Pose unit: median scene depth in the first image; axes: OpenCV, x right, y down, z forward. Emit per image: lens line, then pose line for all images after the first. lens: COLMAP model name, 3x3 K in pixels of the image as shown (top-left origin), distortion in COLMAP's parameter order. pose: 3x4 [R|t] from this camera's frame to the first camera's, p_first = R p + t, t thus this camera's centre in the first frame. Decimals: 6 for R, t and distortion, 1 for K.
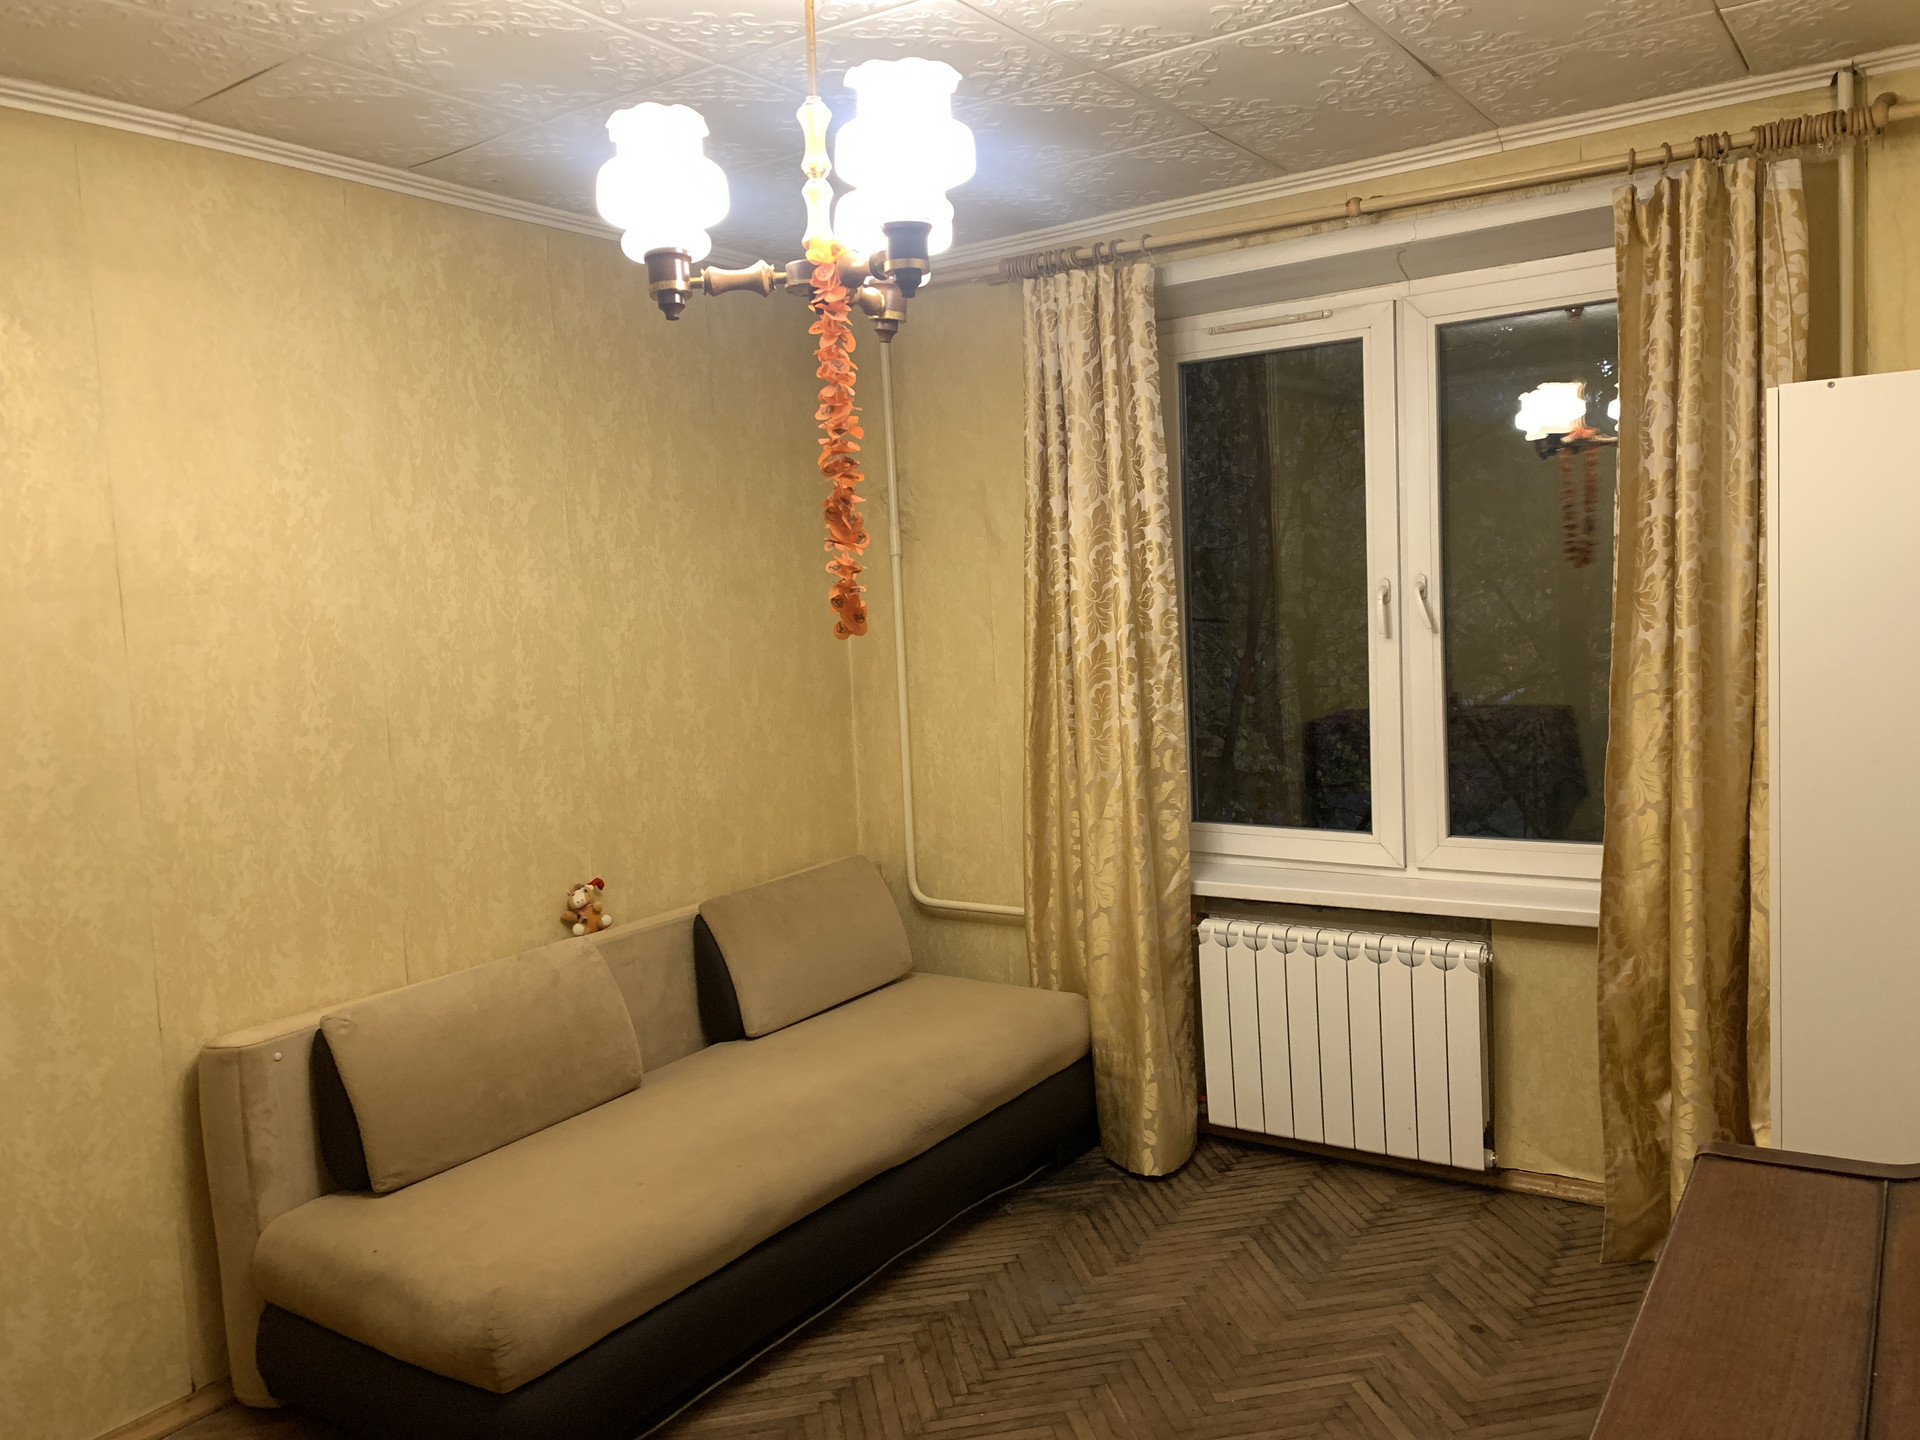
lens RADIAL K [[1467.1, 0, 960.0], [0, 1467.1, 720.0], [0, 0, 1]] dist [0.003028, 0.004541]
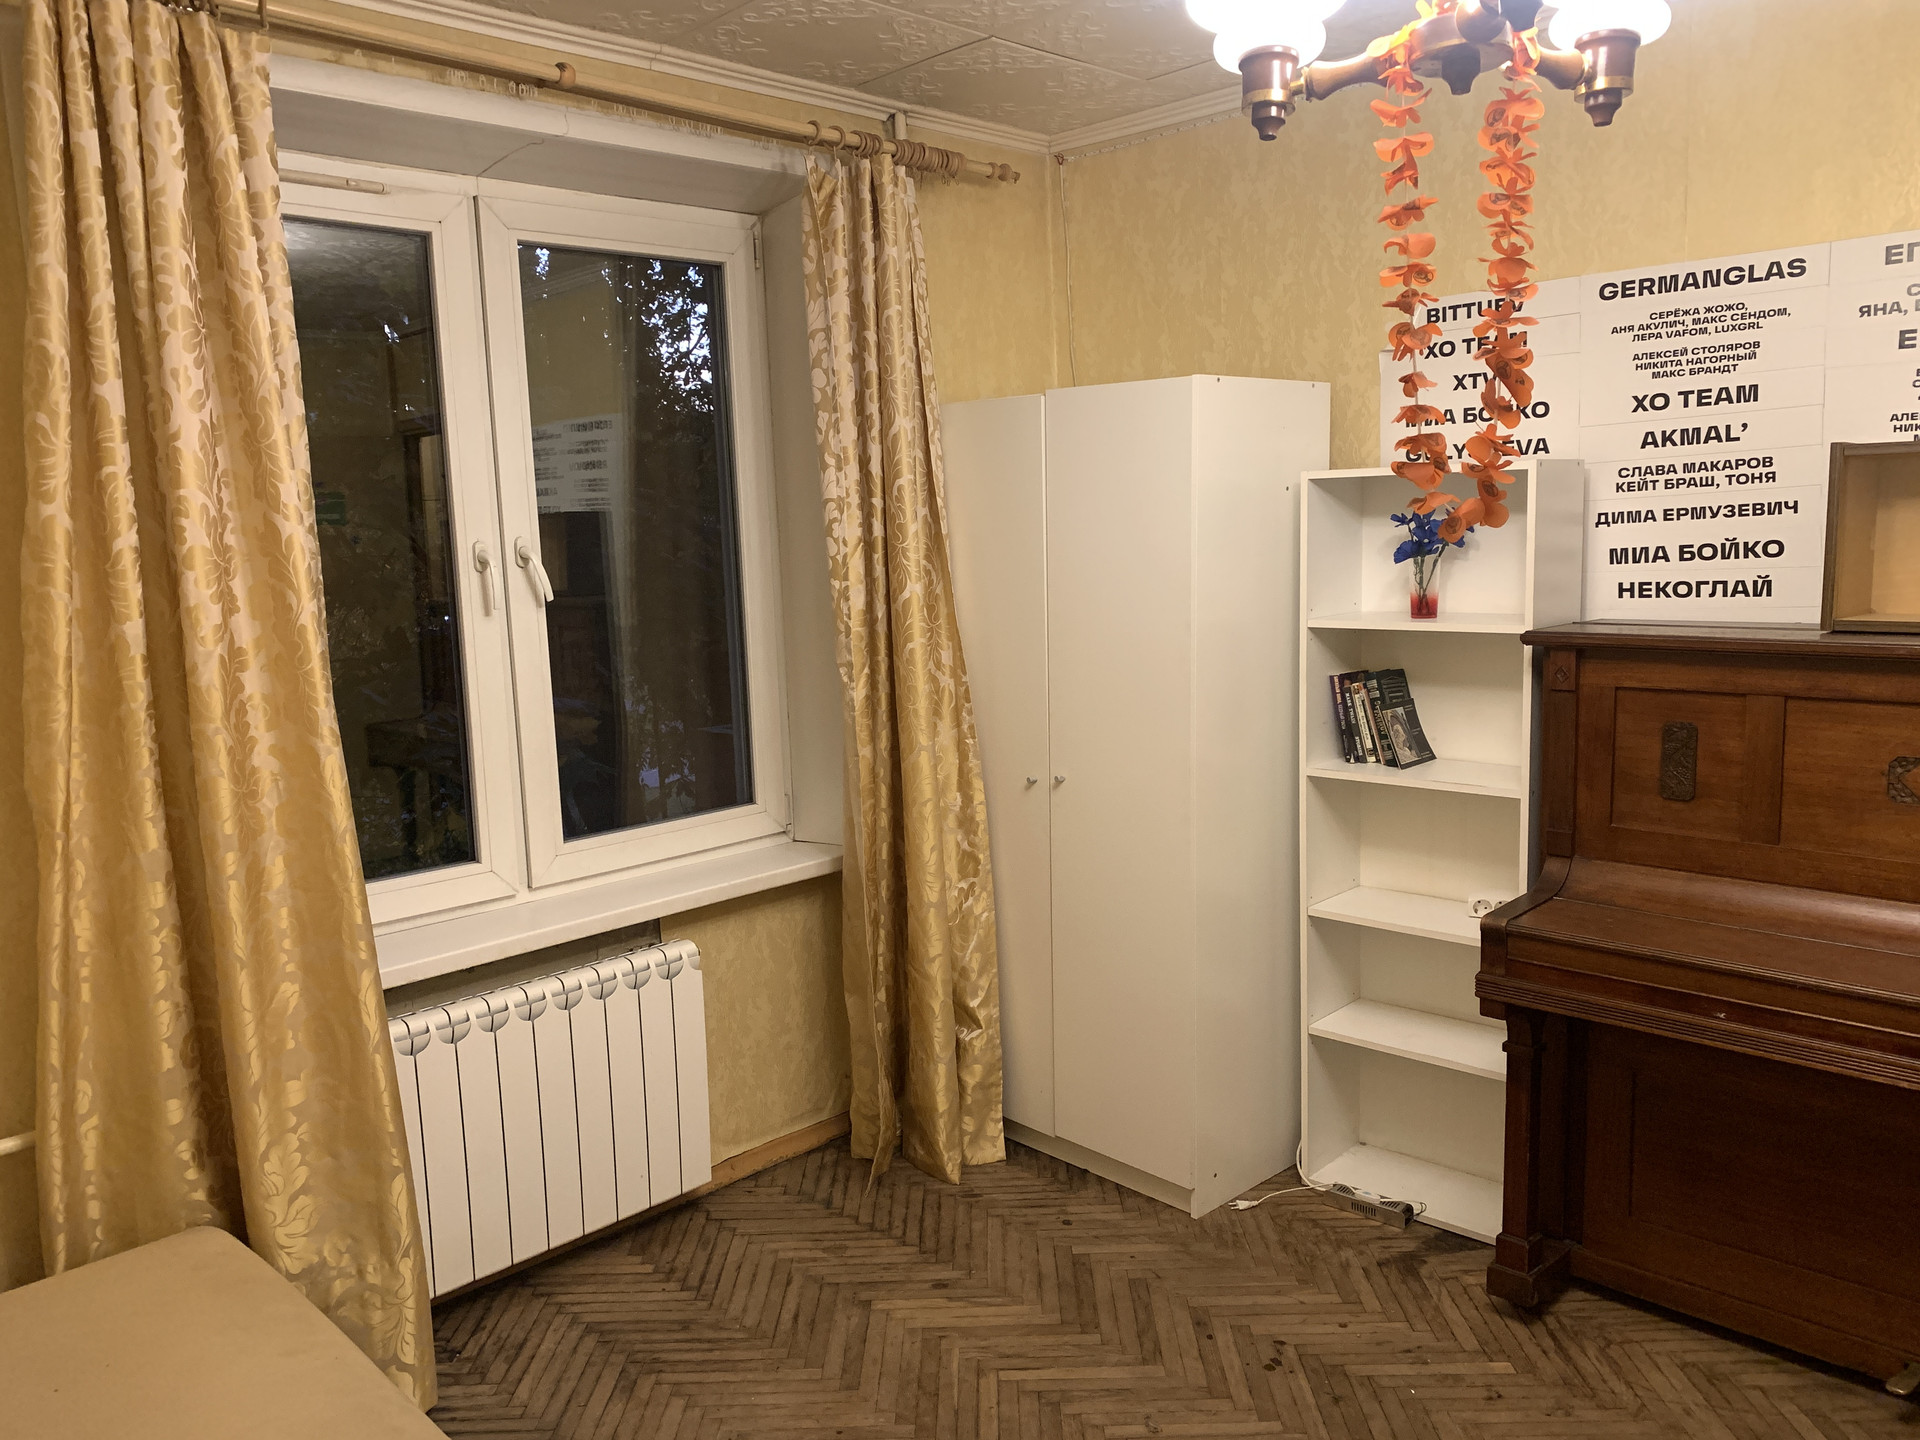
lens RADIAL K [[1487.8, 0, 963.0], [0, 1487.8, 710.1], [0, 0, 1]] dist [-0.000488, 0.000656]
pose [[0.185668, -0.082548, 0.979139, -0.503120], [0.114127, 0.991533, 0.061951, -0.026073], [-0.975962, 0.100244, 0.193517, 0.635510]]
